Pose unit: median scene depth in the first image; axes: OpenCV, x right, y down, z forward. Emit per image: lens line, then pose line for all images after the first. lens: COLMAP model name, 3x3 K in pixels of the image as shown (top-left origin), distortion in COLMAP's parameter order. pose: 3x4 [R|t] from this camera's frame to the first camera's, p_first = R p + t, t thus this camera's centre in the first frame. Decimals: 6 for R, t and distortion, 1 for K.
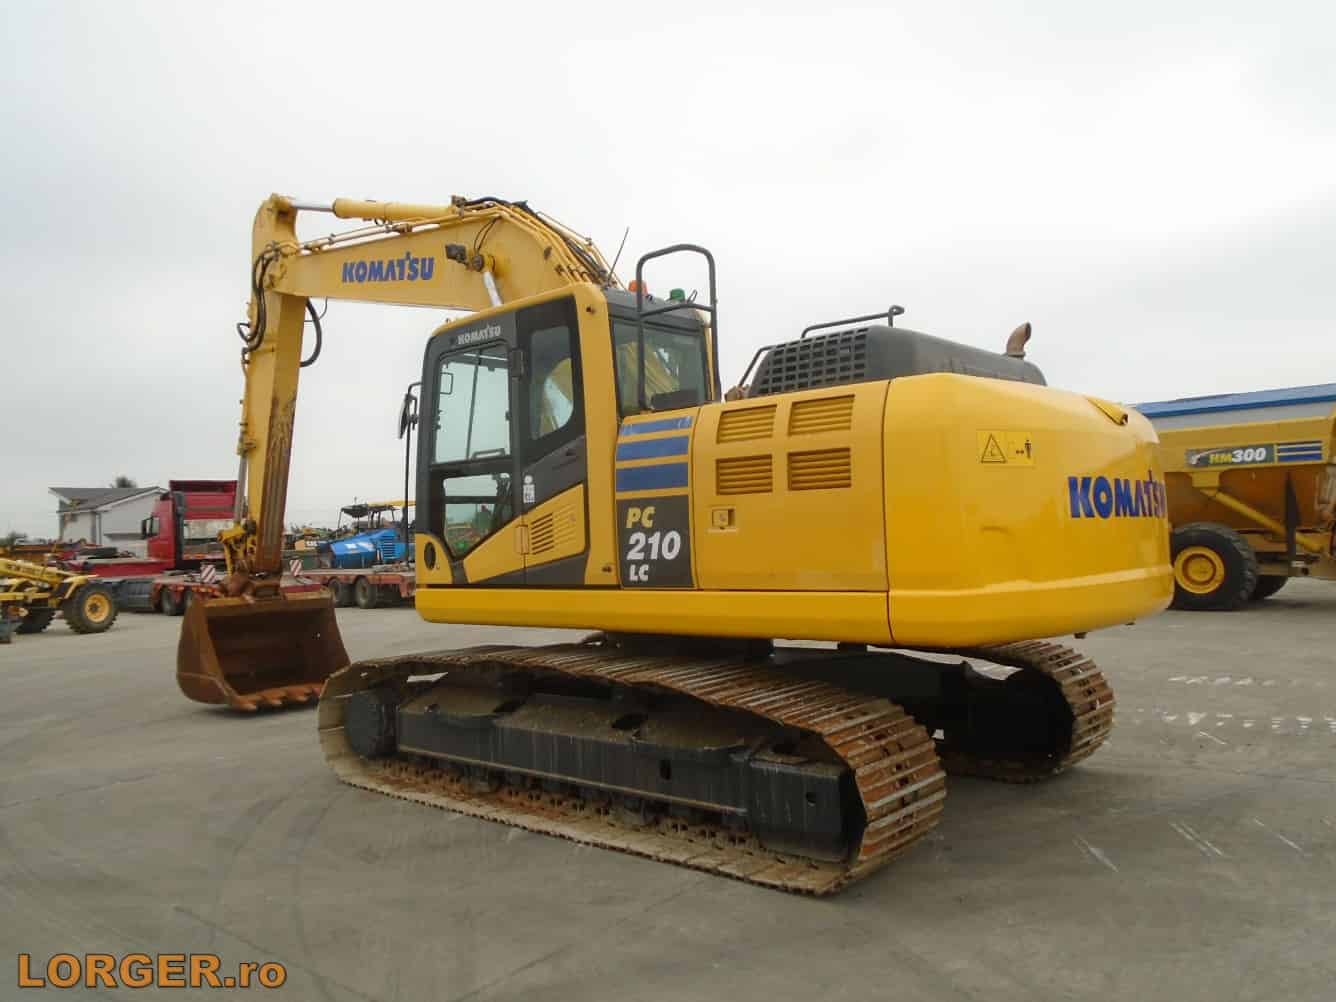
lens RADIAL K [[1024.9, 0, 664.3], [0, 1024.9, 505.2], [0, 0, 1]] dist [-0.007595, -0.000620]
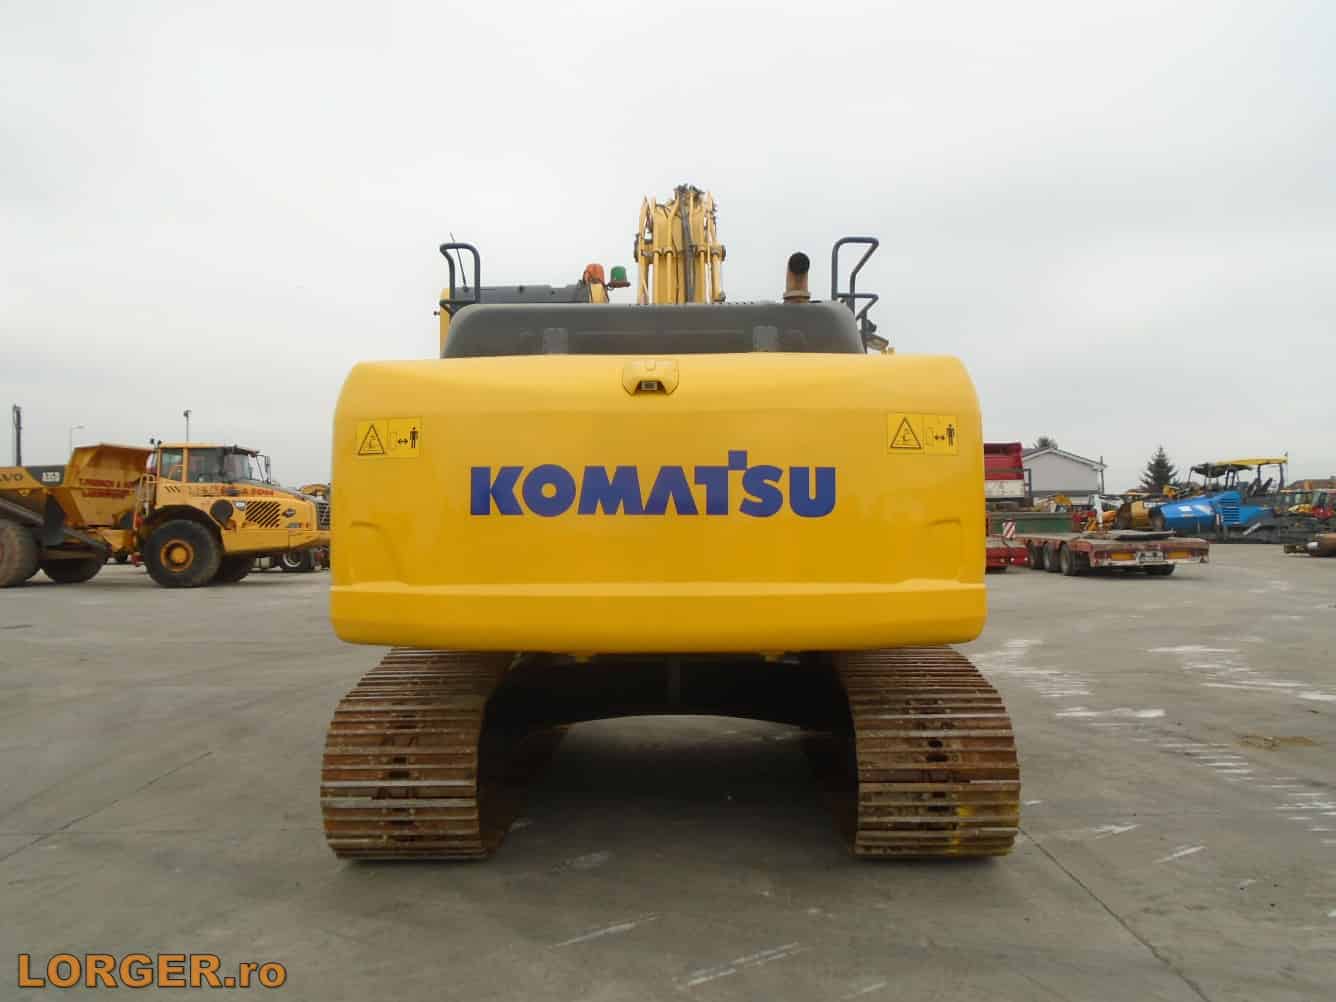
lens RADIAL K [[1026.2, 0, 668.0], [0, 1026.2, 501.0], [0, 0, 1]] dist [-0.002869, -0.000945]
pose [[0.638071, 0.018946, -0.769745, 0.714423], [0.010211, 0.999401, 0.033064, -0.015881], [0.769910, -0.028957, 0.637495, 0.352604]]
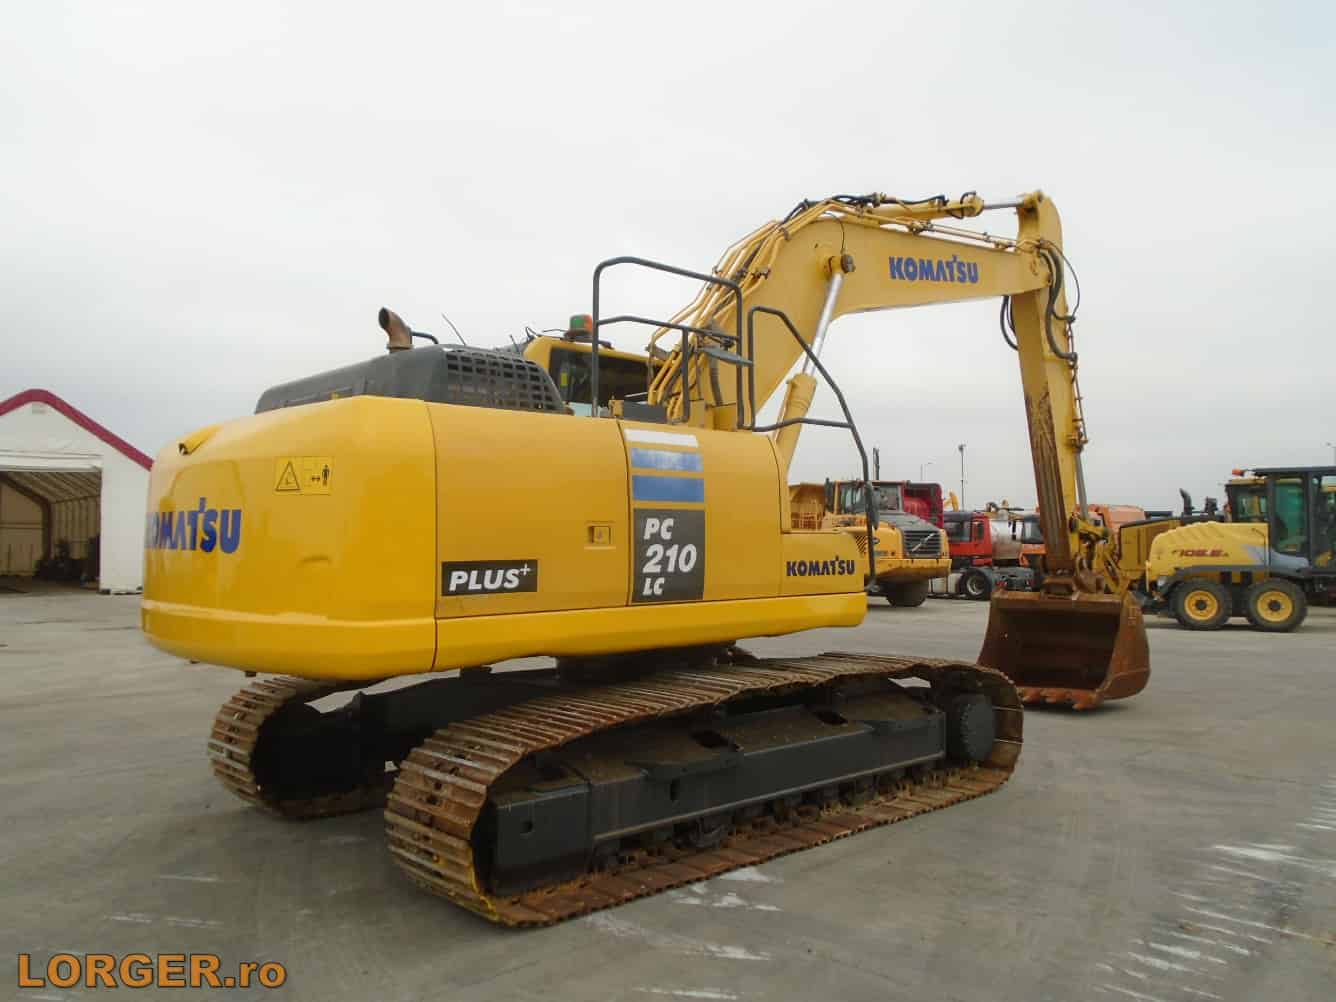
lens RADIAL K [[1024.9, 0, 664.3], [0, 1024.9, 505.2], [0, 0, 1]] dist [-0.007595, -0.000620]
pose [[-0.109589, -0.004940, -0.993965, 0.926753], [0.036745, 0.999284, -0.009018, -0.003219], [0.993298, -0.037512, -0.109329, 1.057703]]
